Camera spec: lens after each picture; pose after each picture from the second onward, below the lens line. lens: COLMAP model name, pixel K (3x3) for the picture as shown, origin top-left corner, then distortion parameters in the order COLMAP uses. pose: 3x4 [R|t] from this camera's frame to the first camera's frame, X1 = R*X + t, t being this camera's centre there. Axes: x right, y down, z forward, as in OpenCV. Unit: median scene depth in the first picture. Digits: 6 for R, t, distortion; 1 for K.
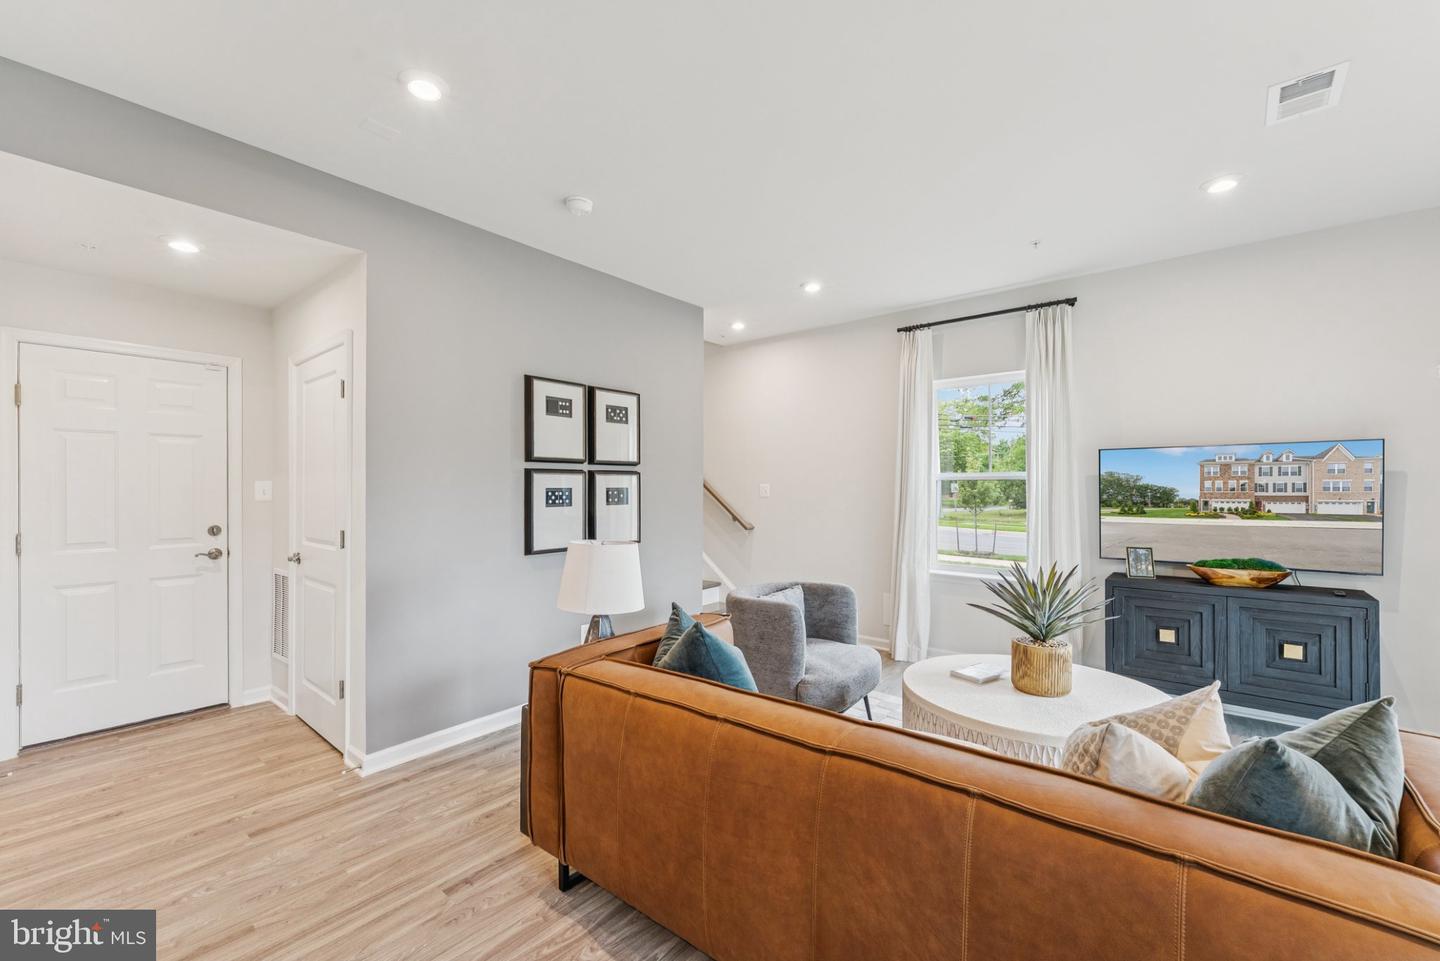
lens RADIAL K [[590.7, 0, 717.6], [0, 590.7, 497.4], [0, 0, 1]] dist [-0.000204, -0.000001]
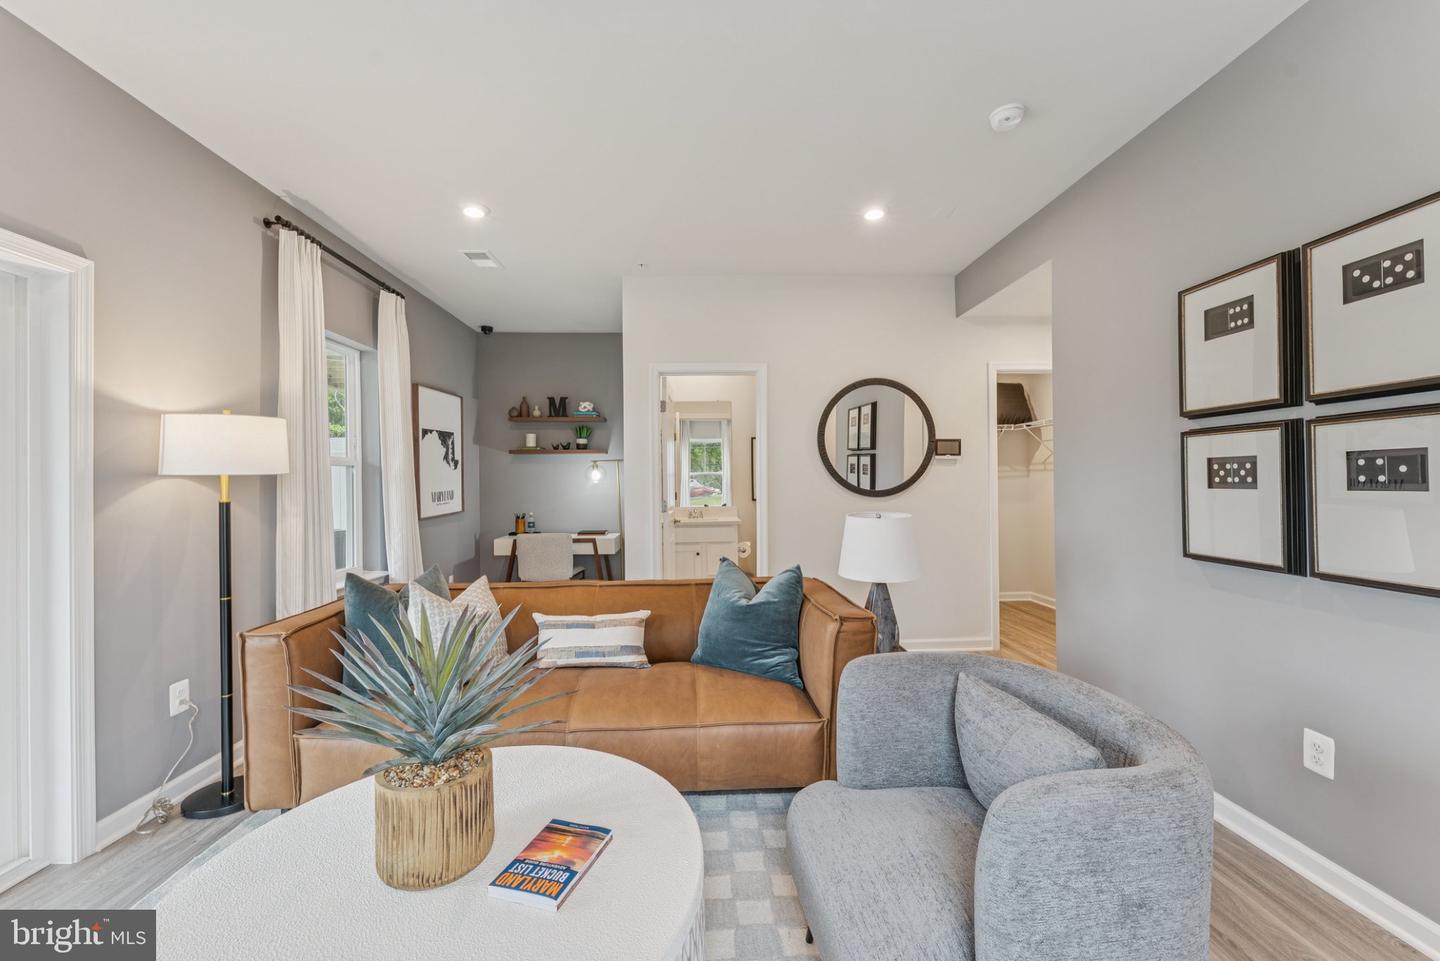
lens RADIAL K [[581.7, 0, 715.7], [0, 581.7, 473.0], [0, 0, 1]] dist [-0.000120, 0.000220]
pose [[-0.747968, 0.006540, -0.663703, 0.487131], [0.008487, 0.999964, 0.000289, -0.004334], [0.663681, -0.005417, -0.747996, 1.069436]]
